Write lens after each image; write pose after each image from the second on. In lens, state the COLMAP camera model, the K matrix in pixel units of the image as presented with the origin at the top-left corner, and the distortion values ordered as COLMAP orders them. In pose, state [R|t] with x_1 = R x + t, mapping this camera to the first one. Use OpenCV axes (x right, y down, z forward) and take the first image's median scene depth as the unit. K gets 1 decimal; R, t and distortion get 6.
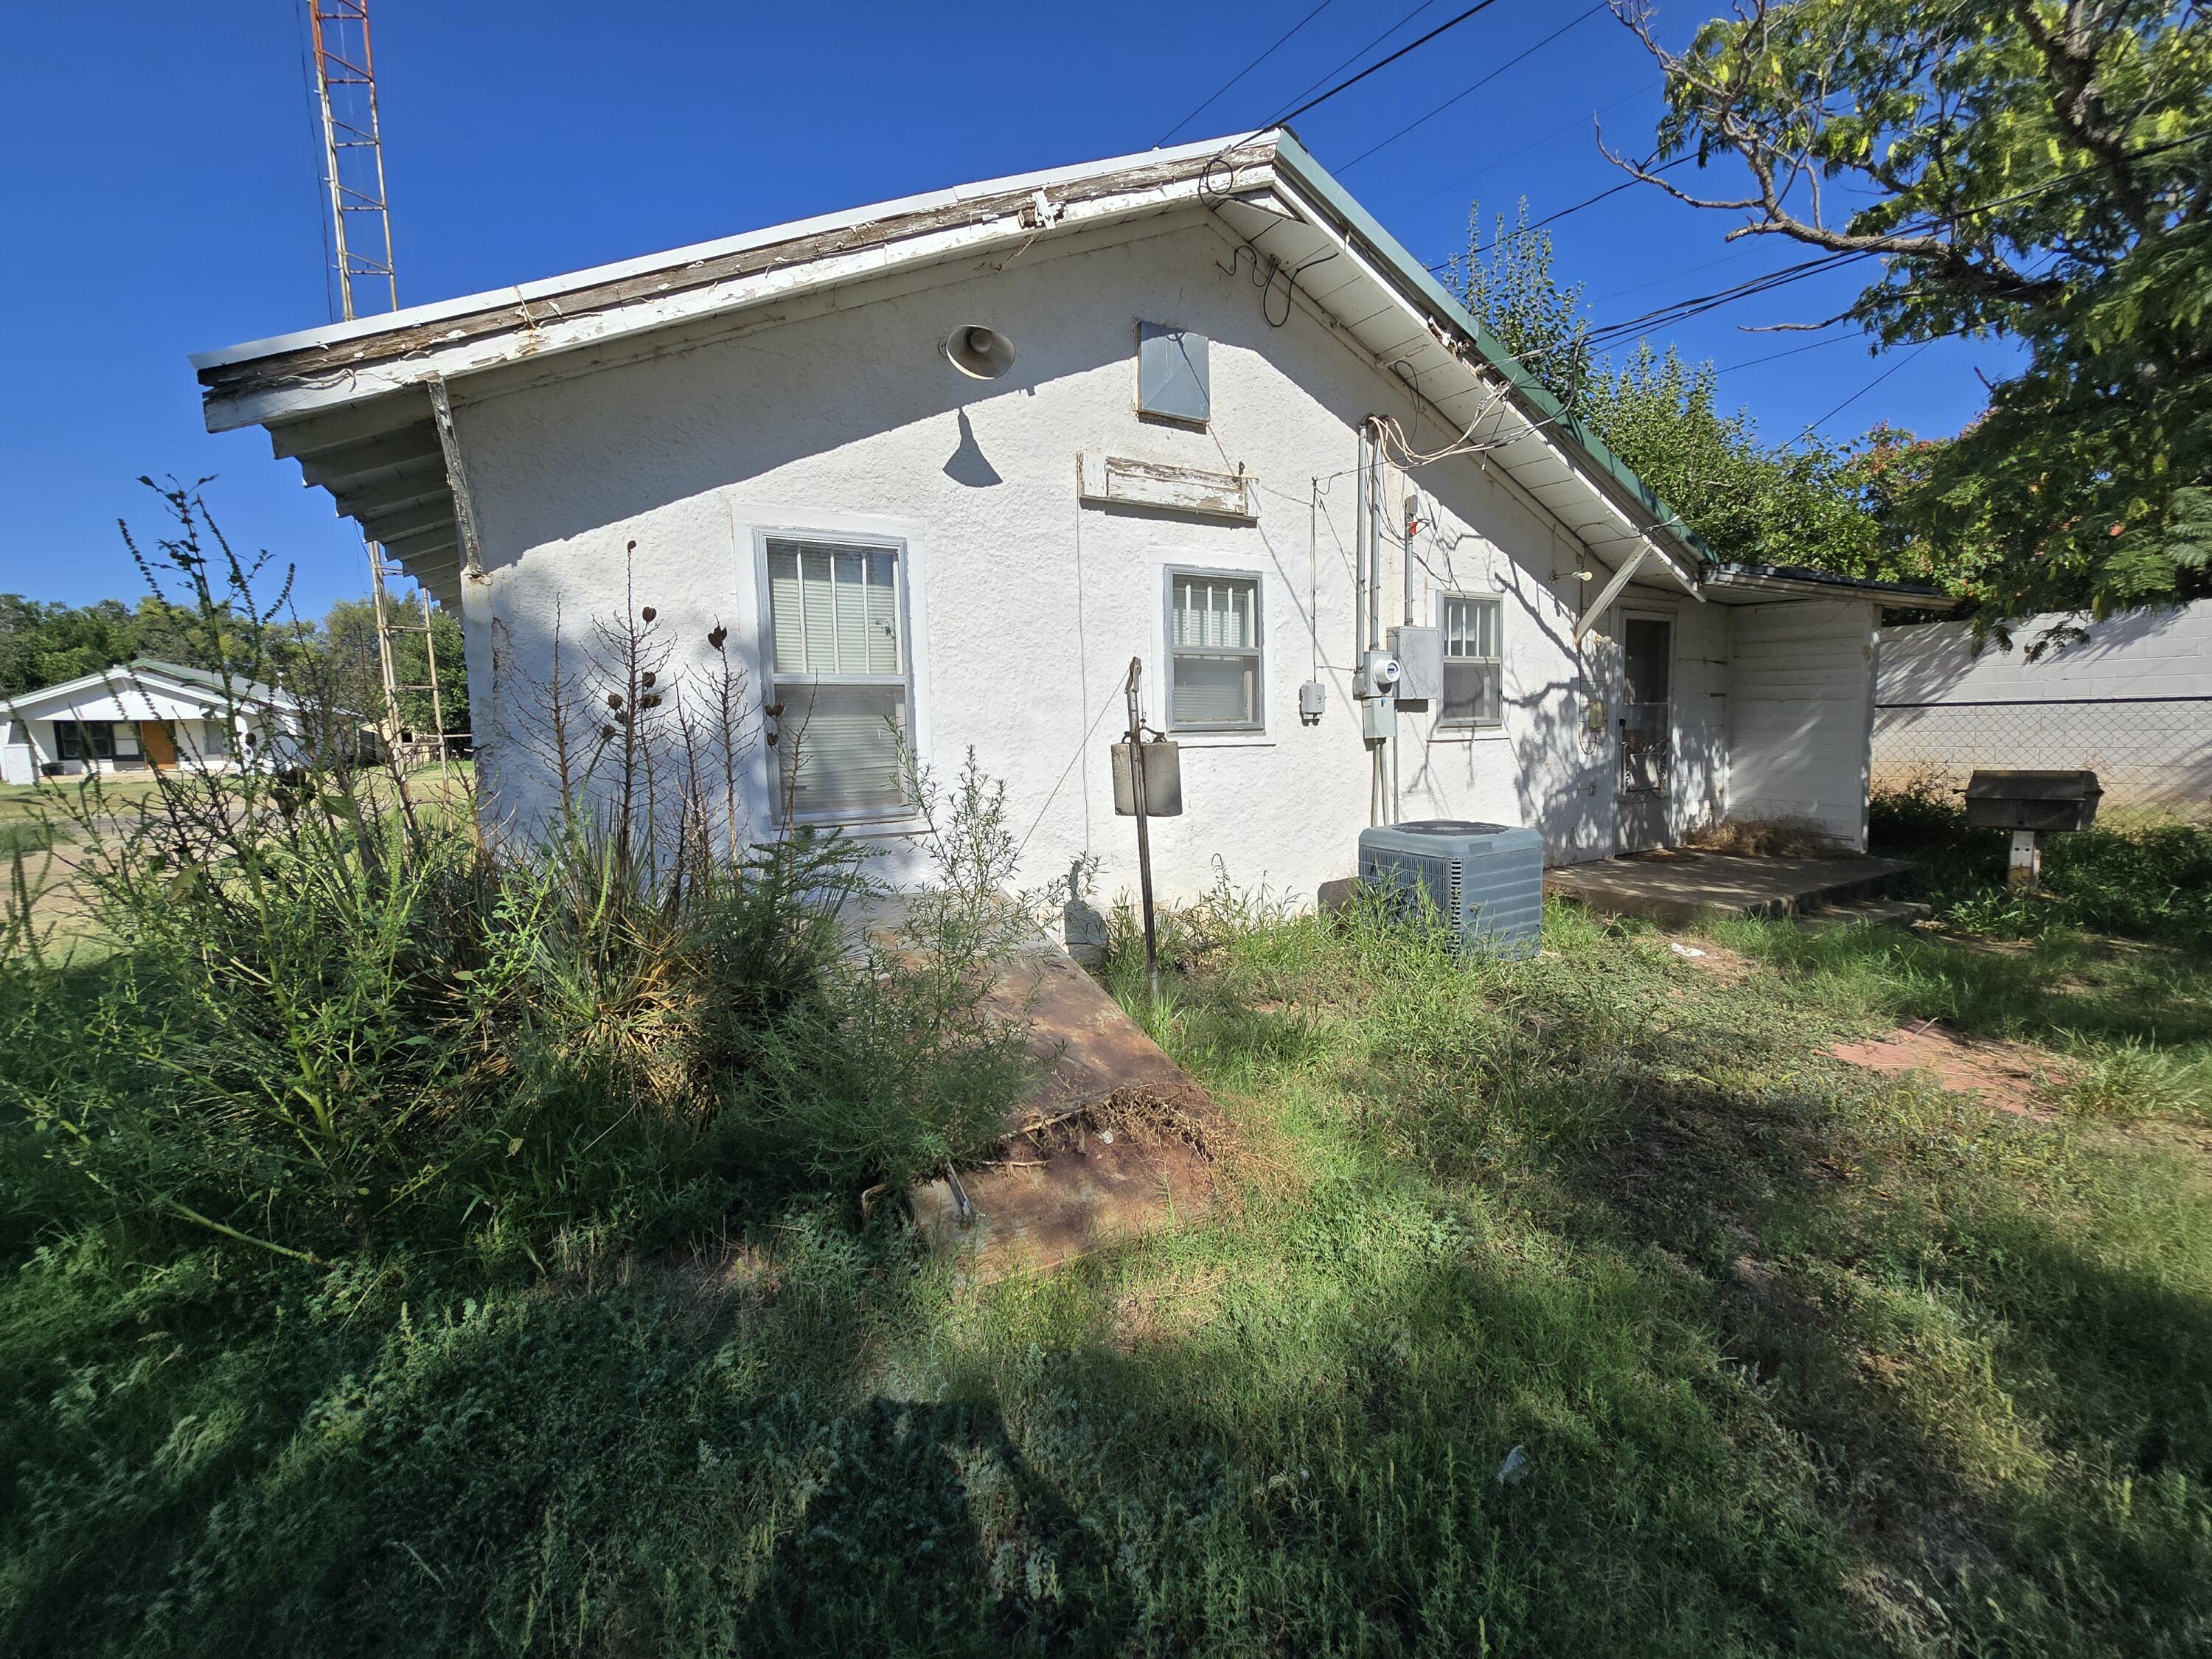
lens RADIAL K [[918.1, 0, 1101.3], [0, 918.1, 821.6], [0, 0, 1]] dist [0.001425, 0.000262]
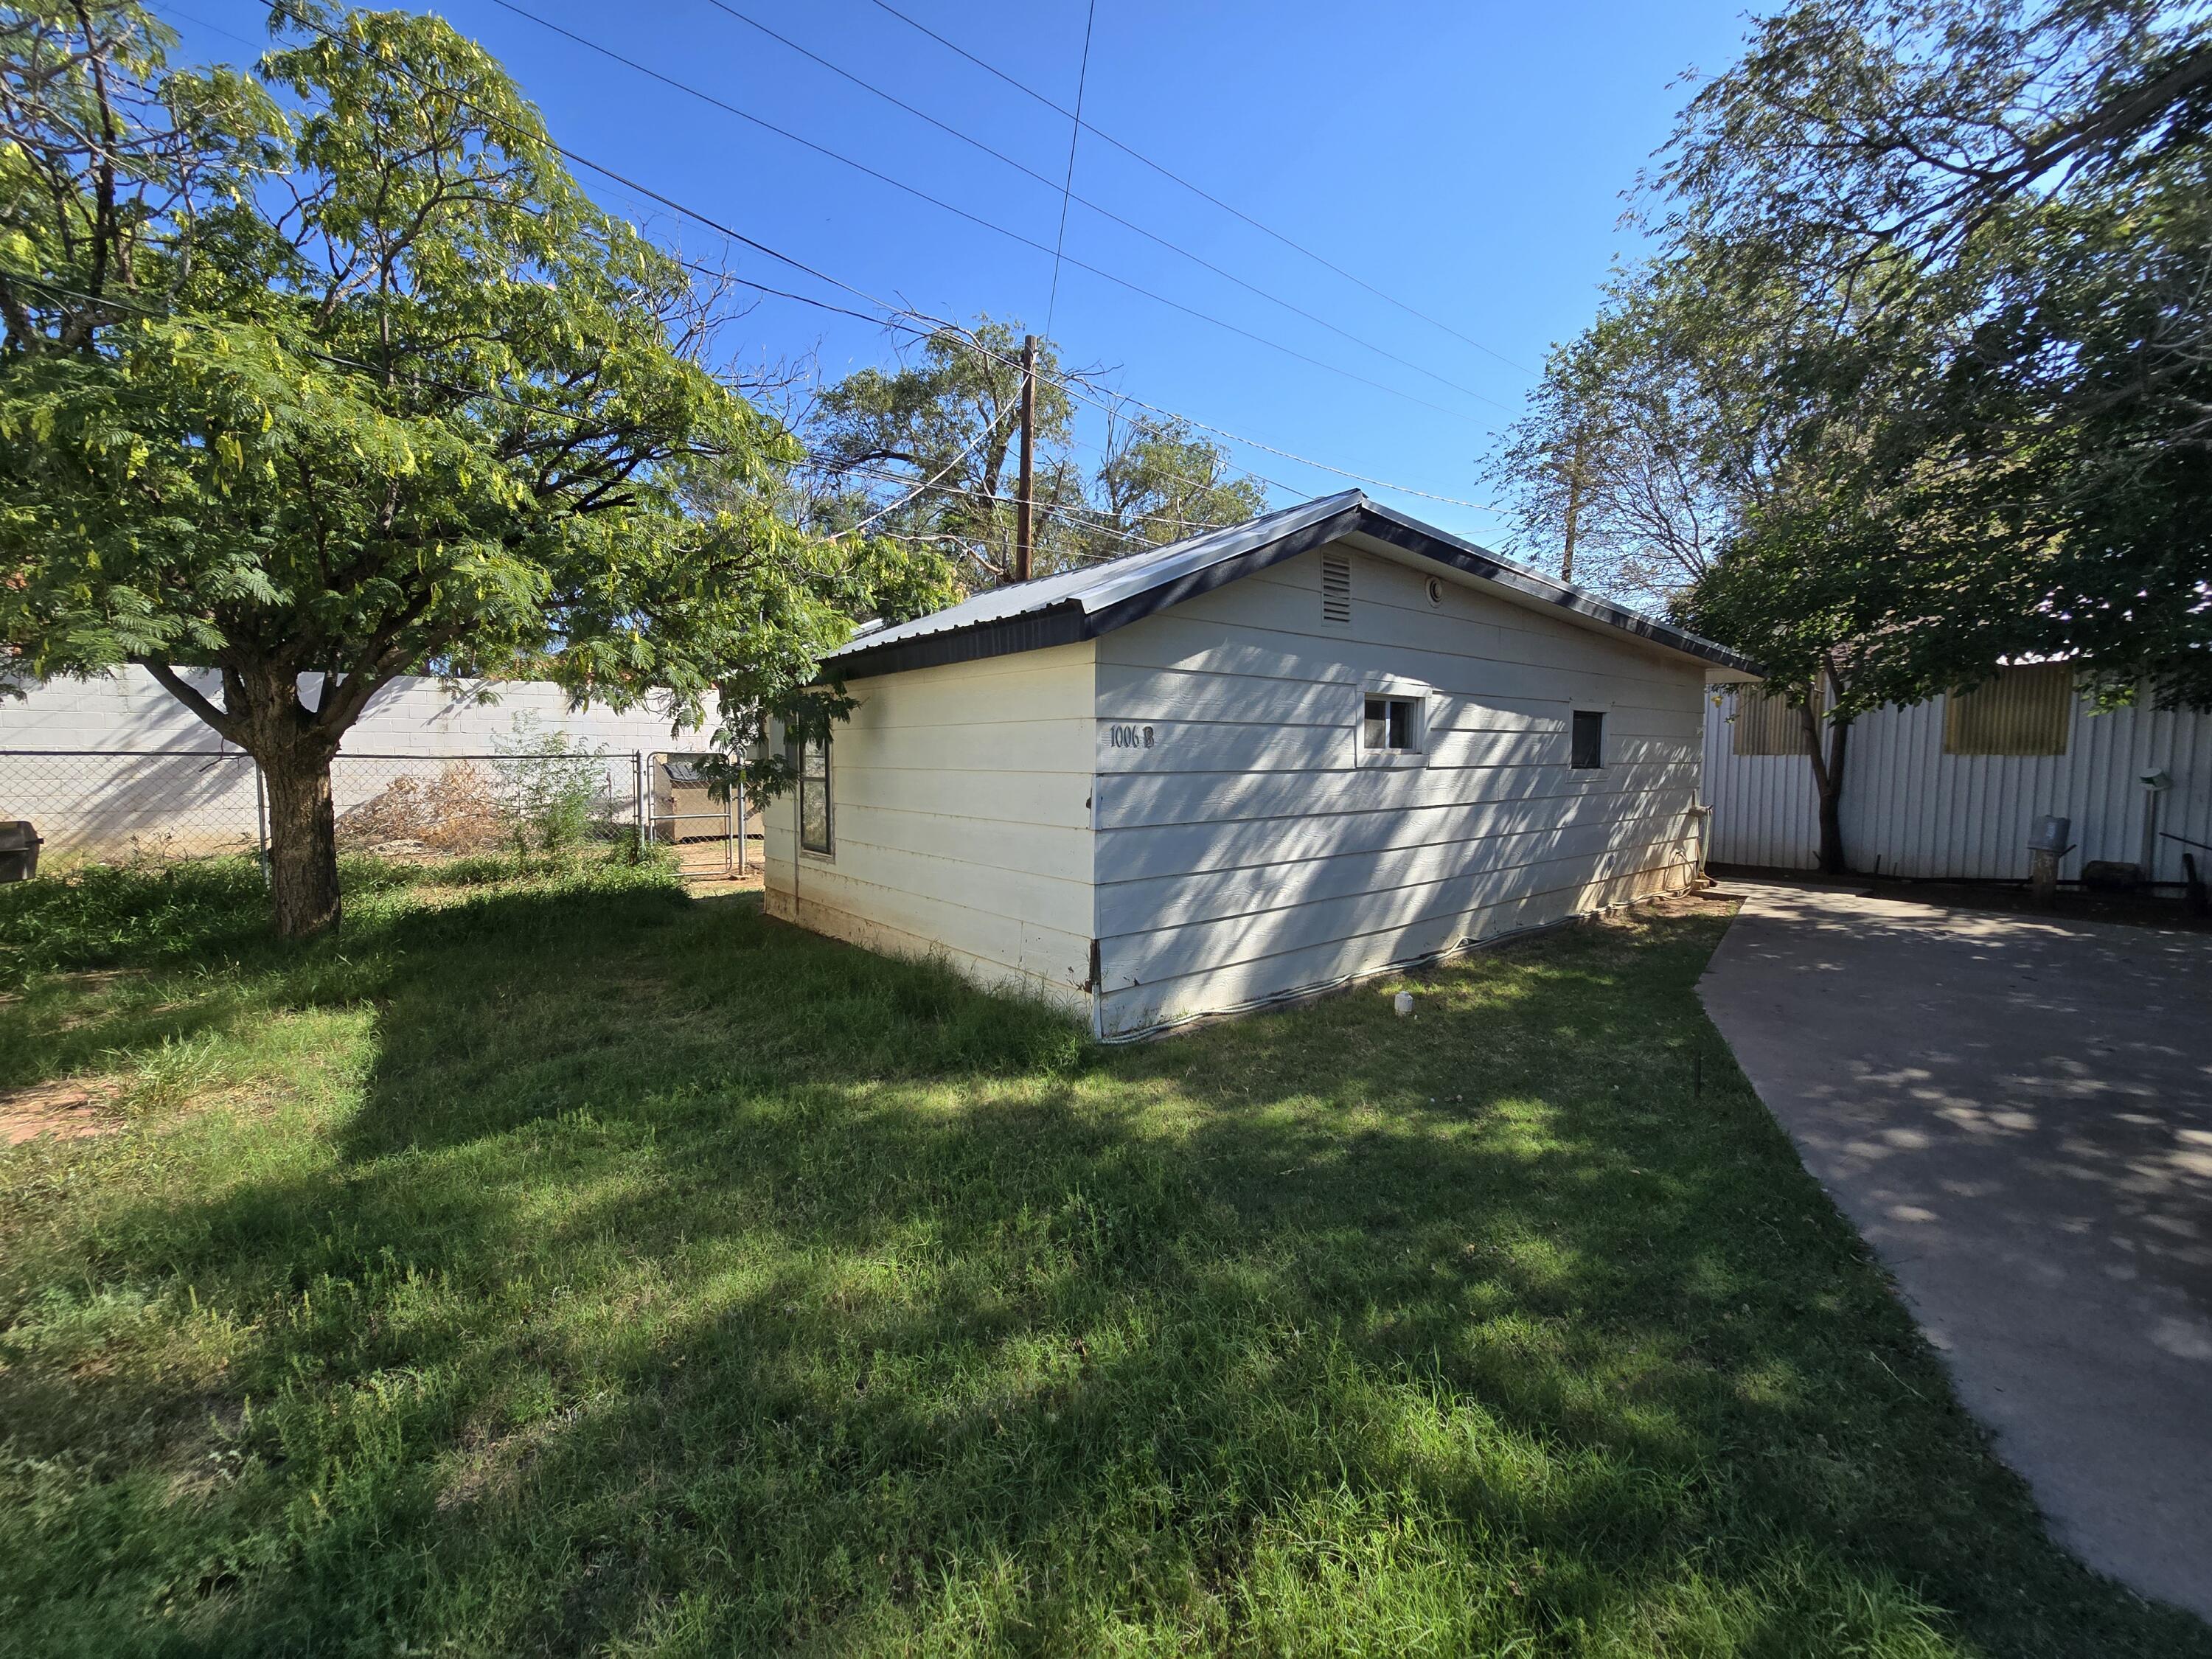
lens RADIAL K [[918.1, 0, 1101.3], [0, 918.1, 821.6], [0, 0, 1]] dist [0.001425, 0.000262]
pose [[-0.144920, -0.060861, 0.987570, -0.221699], [0.108499, 0.991110, 0.077001, -0.005701], [-0.983476, 0.118310, -0.137029, -0.069864]]
